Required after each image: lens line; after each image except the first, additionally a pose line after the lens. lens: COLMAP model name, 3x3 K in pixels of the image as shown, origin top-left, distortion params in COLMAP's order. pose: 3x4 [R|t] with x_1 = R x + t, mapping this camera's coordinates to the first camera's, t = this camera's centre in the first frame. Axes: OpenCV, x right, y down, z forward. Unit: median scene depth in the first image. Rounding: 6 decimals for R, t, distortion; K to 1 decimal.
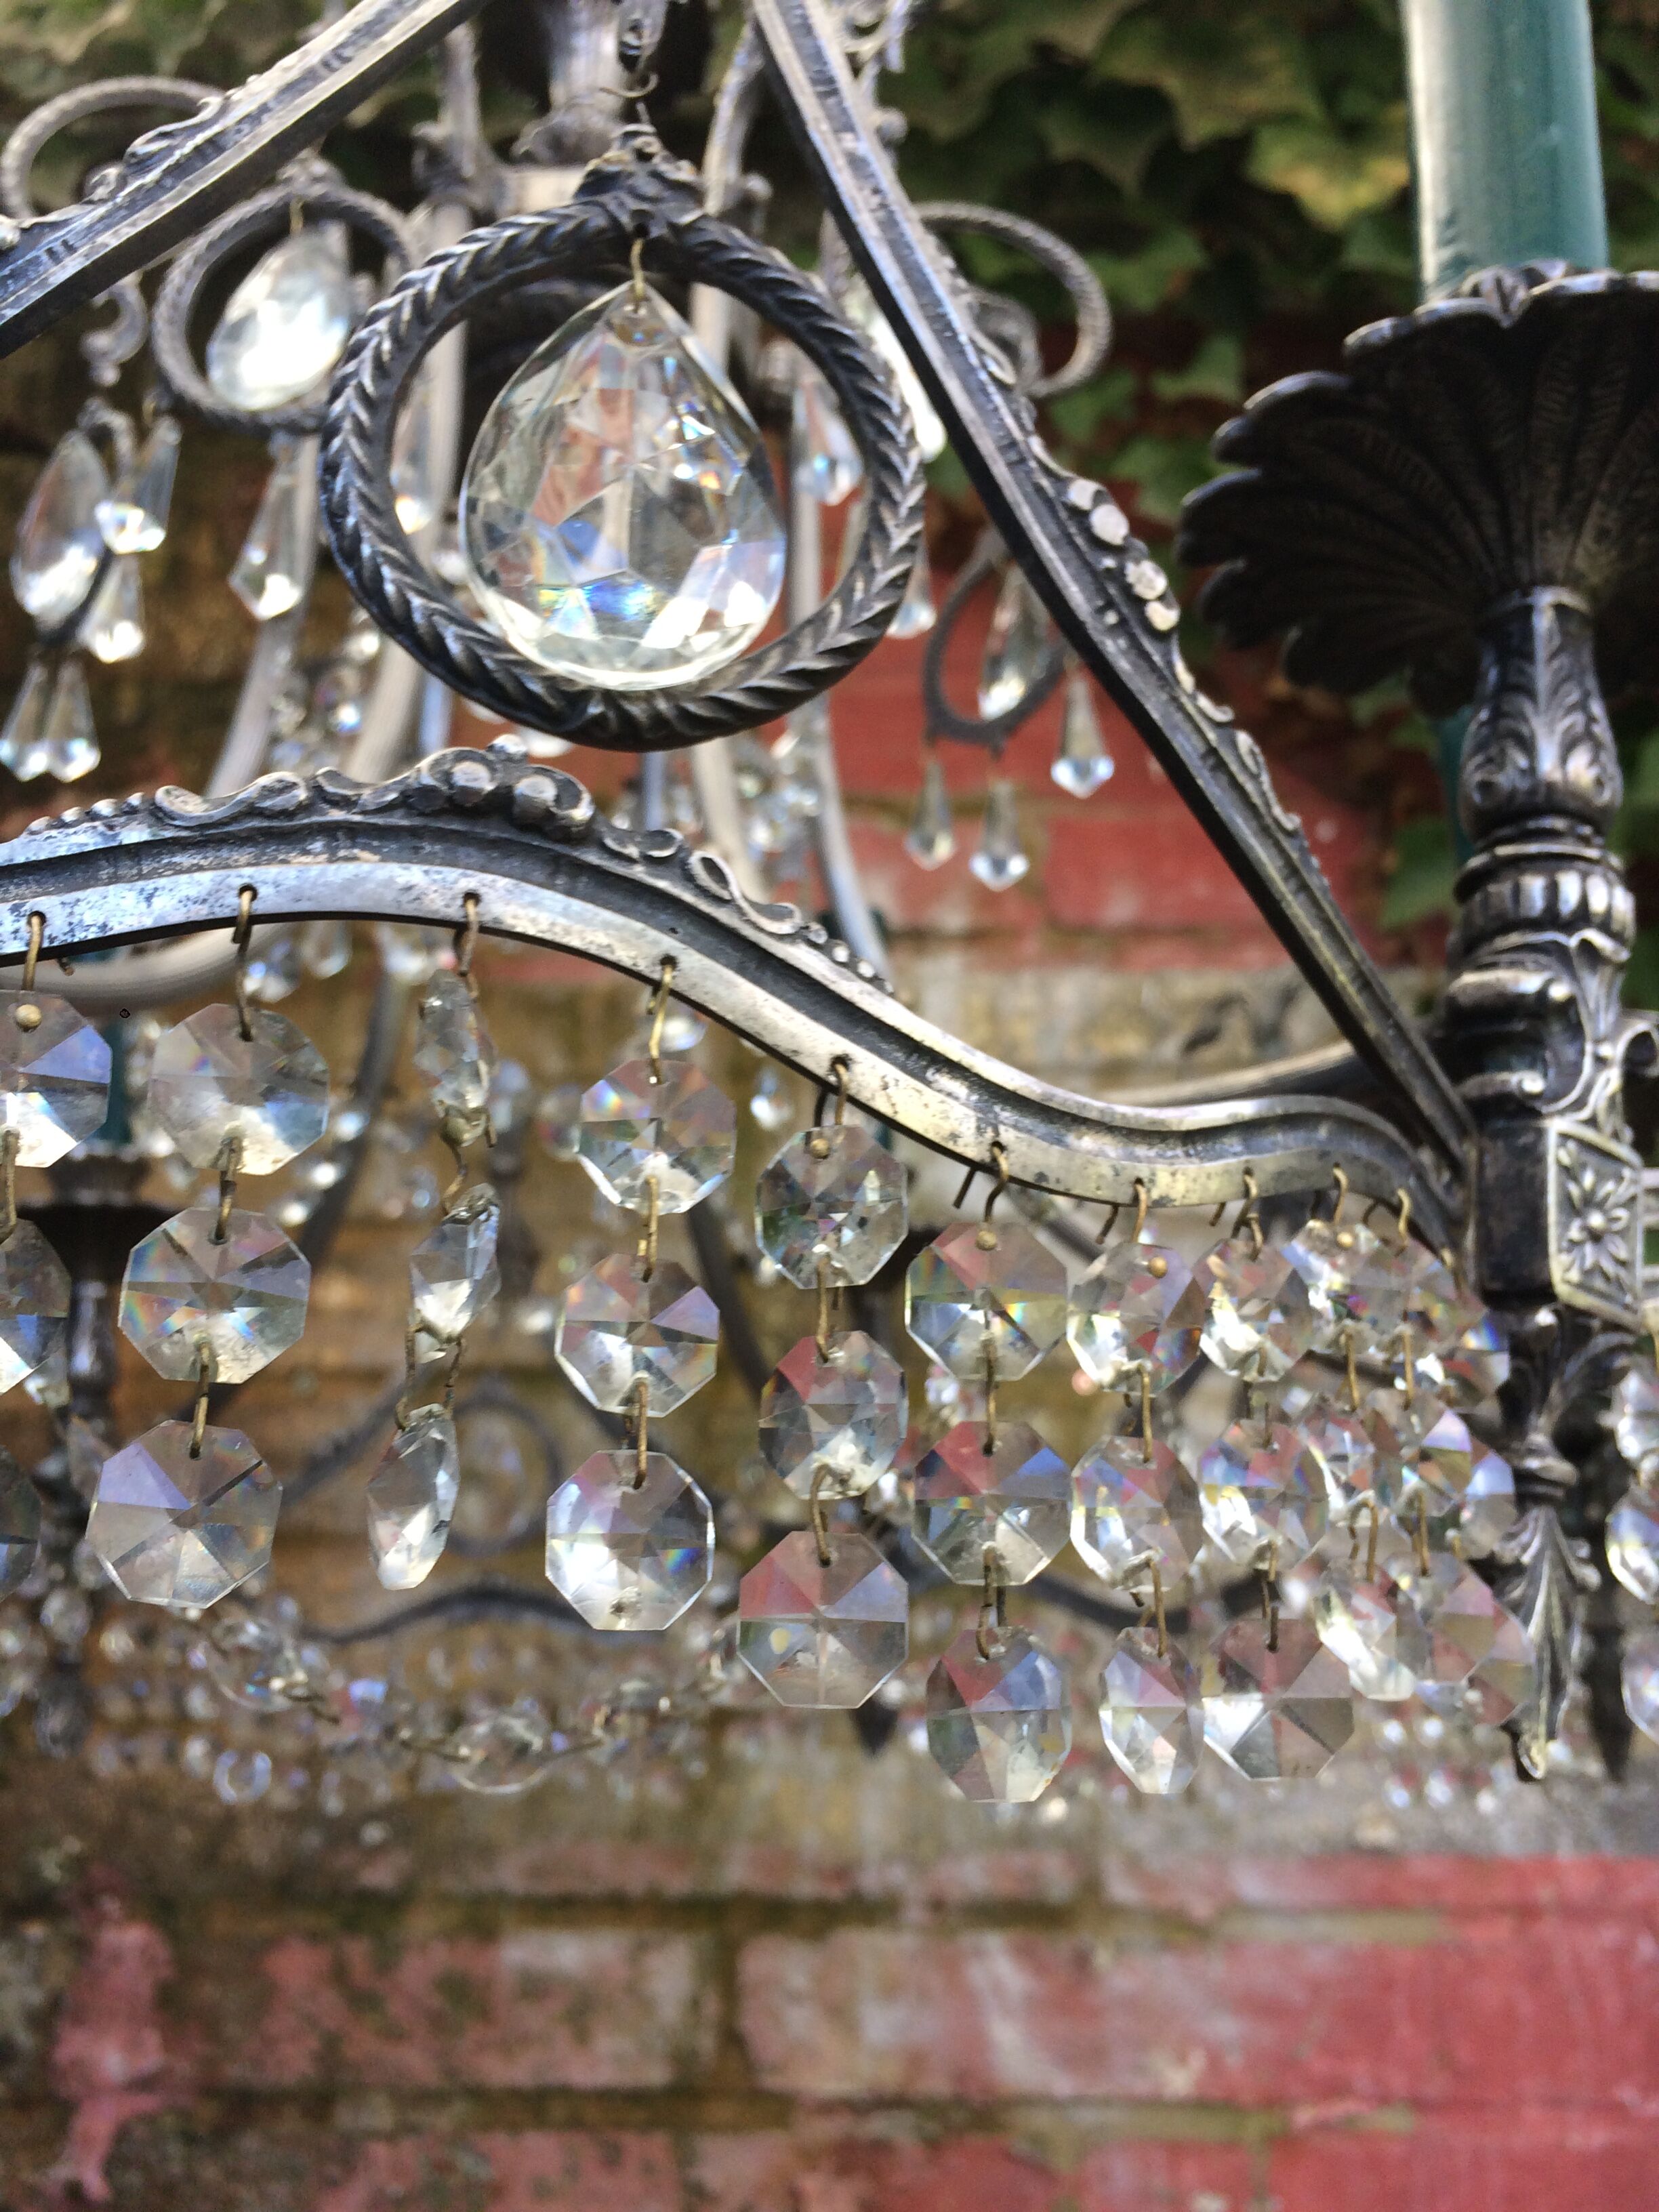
lens RADIAL K [[1860.9, 0, 811.5], [0, 1860.9, 1093.4], [0, 0, 1]] dist [0.075122, -0.116883]
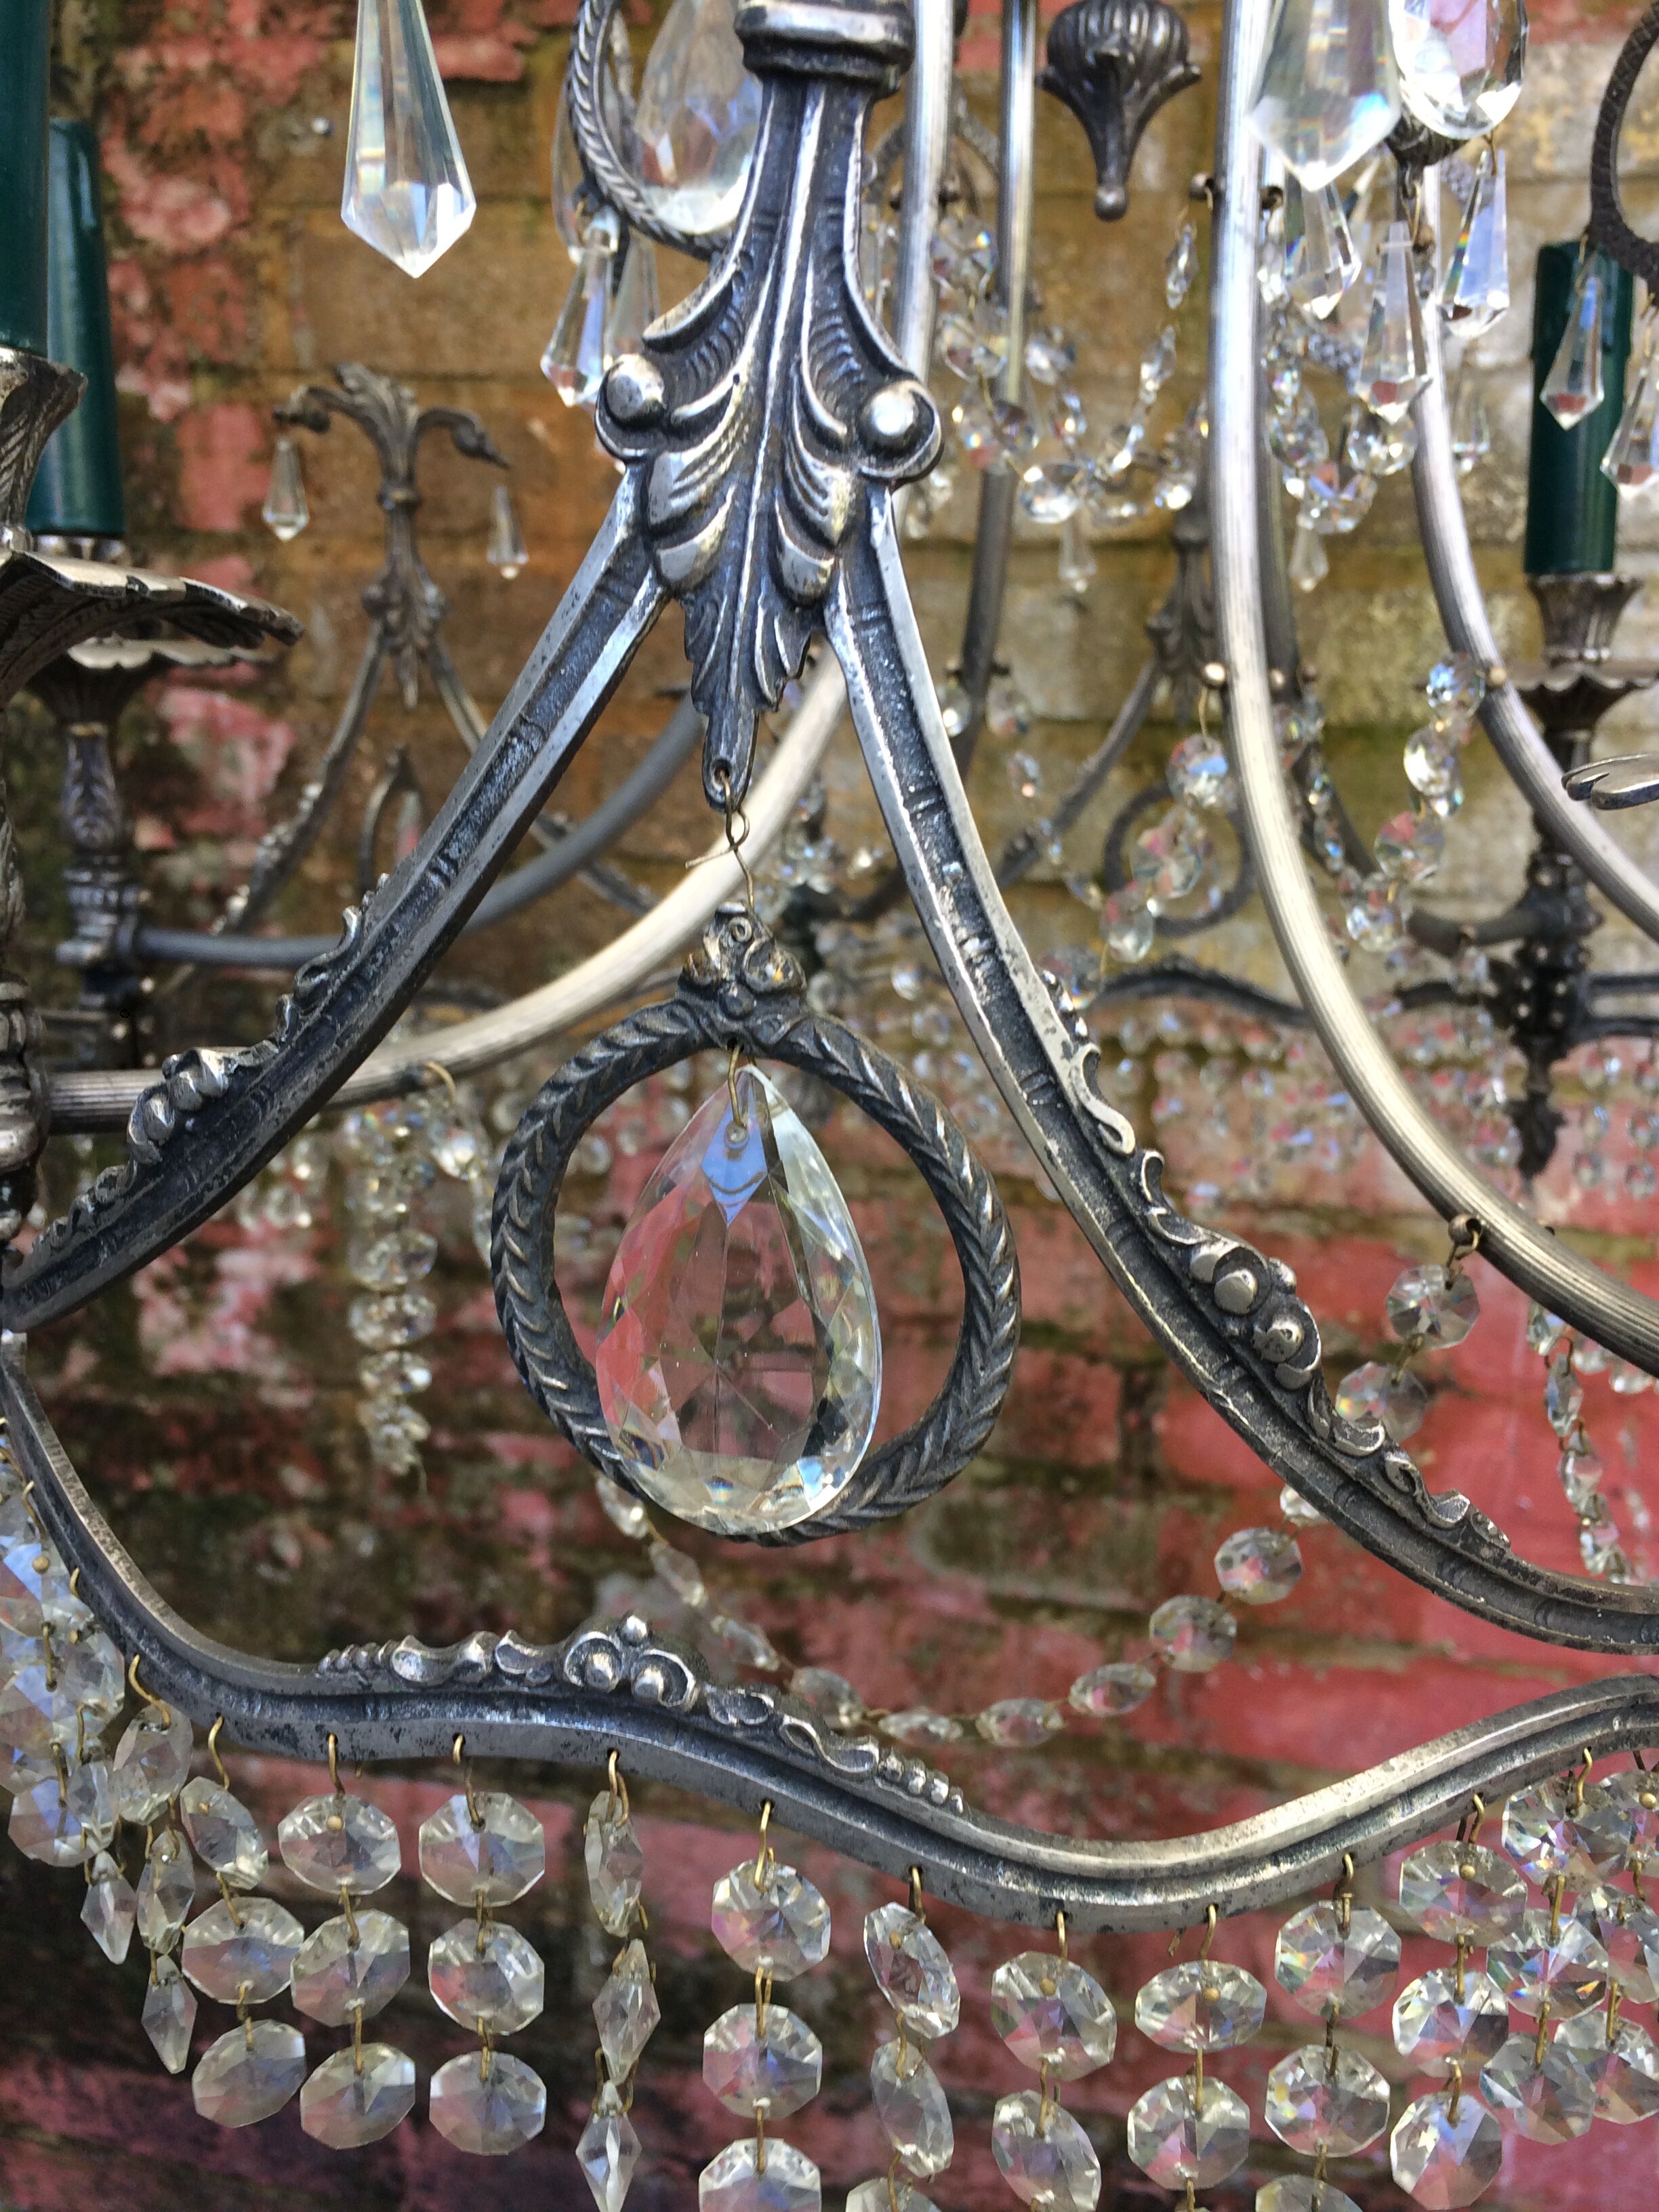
lens RADIAL K [[1851.8, 0, 818.5], [0, 1851.8, 1106.2], [0, 0, 1]] dist [0.068987, -0.103638]
pose [[0.914316, 0.083364, -0.396329, 0.351622], [0.128090, 0.868832, 0.478251, -0.917145], [0.384212, -0.488038, 0.783709, 0.229785]]
